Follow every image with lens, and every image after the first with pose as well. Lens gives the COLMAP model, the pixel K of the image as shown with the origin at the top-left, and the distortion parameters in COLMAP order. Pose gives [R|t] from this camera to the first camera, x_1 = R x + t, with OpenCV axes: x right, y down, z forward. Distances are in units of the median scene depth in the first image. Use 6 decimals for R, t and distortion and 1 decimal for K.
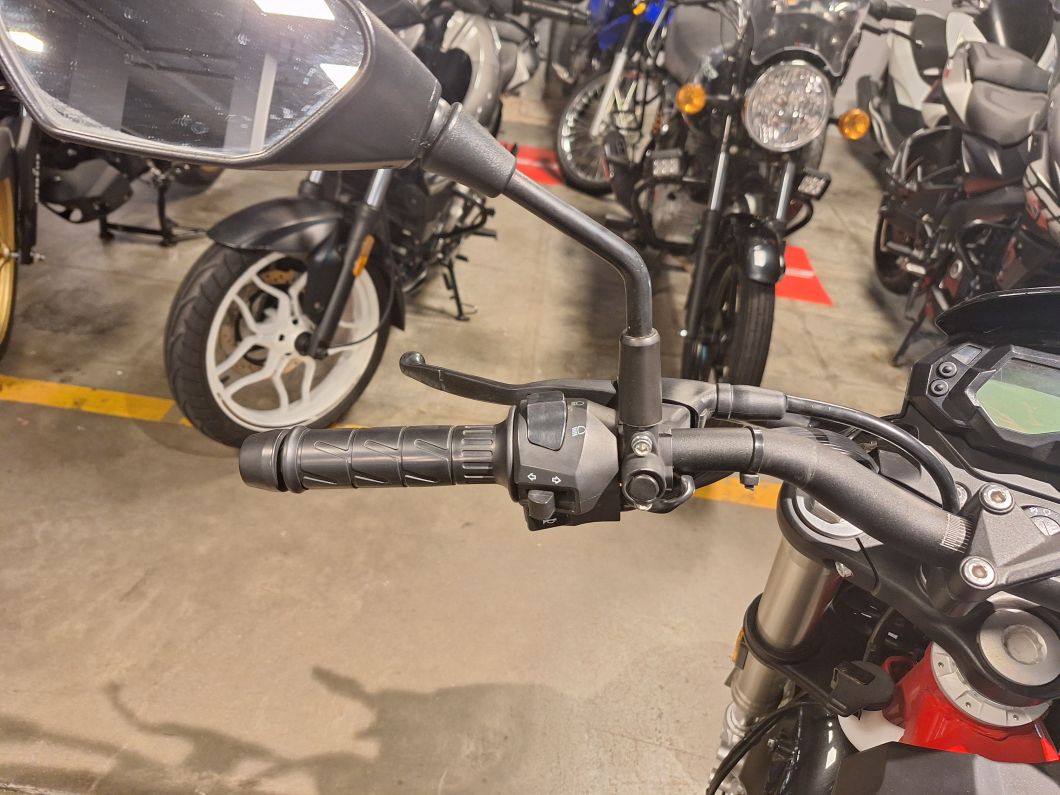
lens RADIAL K [[754.5, 0, 526.4], [0, 754.5, 395.2], [0, 0, 1]] dist [0.051578, -0.071706]
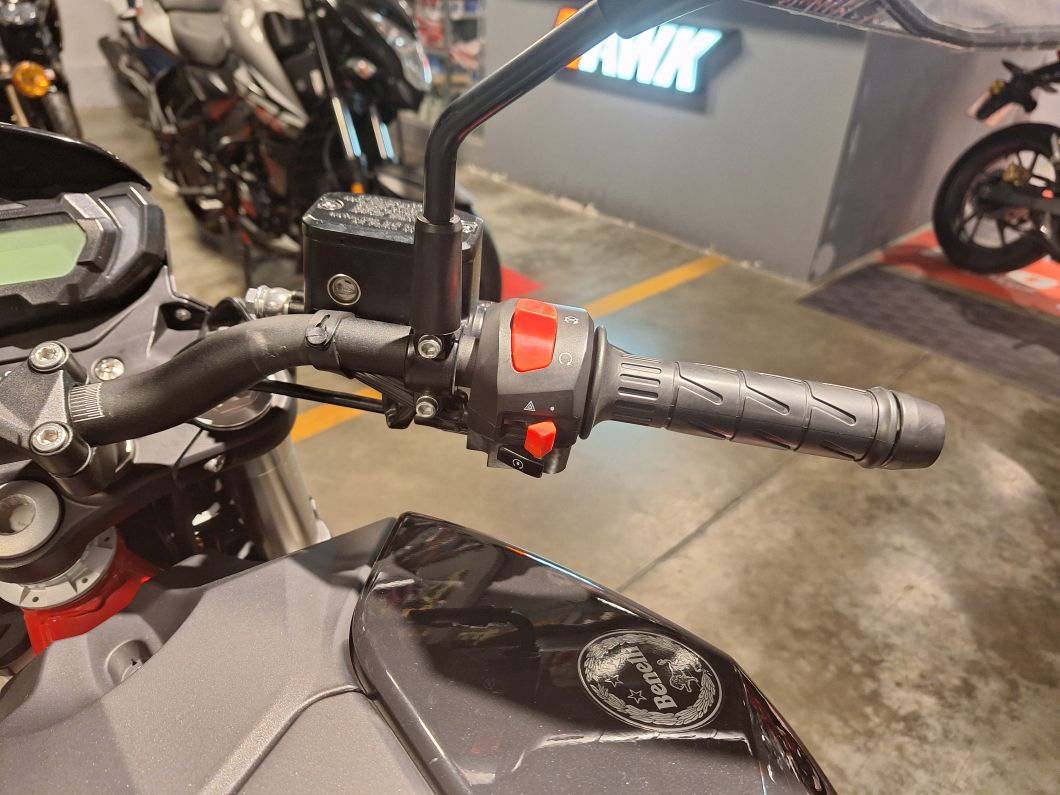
lens RADIAL K [[754.5, 0, 534.7], [0, 754.5, 402.3], [0, 0, 1]] dist [0.051578, -0.071706]
pose [[0.667547, -0.479231, 0.569841, 0.145655], [0.451184, 0.869171, 0.202419, 0.072765], [-0.592295, 0.121979, 0.796434, -0.028539]]
